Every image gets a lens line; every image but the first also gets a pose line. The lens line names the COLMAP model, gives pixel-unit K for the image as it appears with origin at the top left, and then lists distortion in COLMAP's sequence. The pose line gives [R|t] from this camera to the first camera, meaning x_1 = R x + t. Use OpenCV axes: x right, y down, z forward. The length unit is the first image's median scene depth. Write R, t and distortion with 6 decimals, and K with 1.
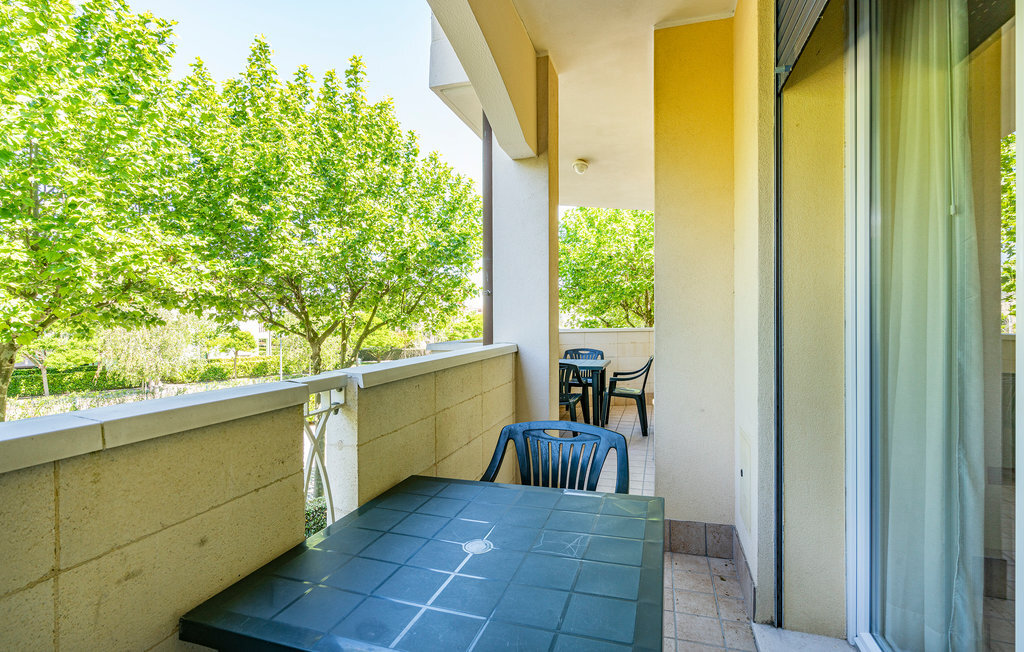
lens RADIAL K [[481.5, 0, 512.0], [0, 481.5, 326.0], [0, 0, 1]] dist [-0.000277, -0.000155]
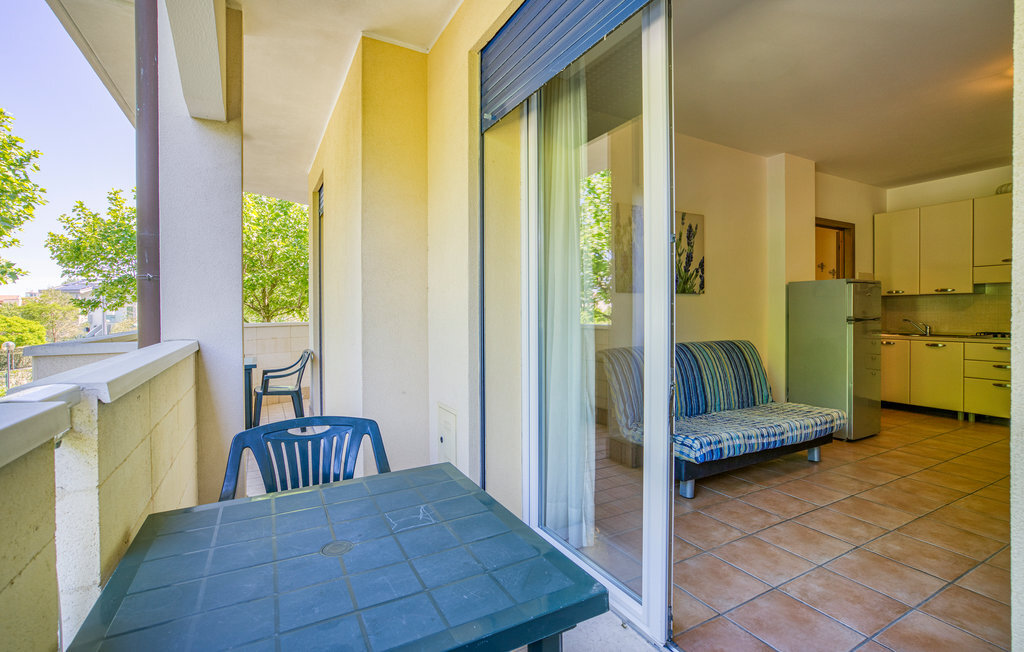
lens RADIAL K [[466.3, 0, 512.7], [0, 466.3, 322.0], [0, 0, 1]] dist [-0.000866, 0.000071]
pose [[0.695973, -0.014622, 0.717920, -0.279246], [0.014146, 0.999878, 0.006652, 0.011612], [-0.717929, 0.005526, 0.696094, 0.075728]]
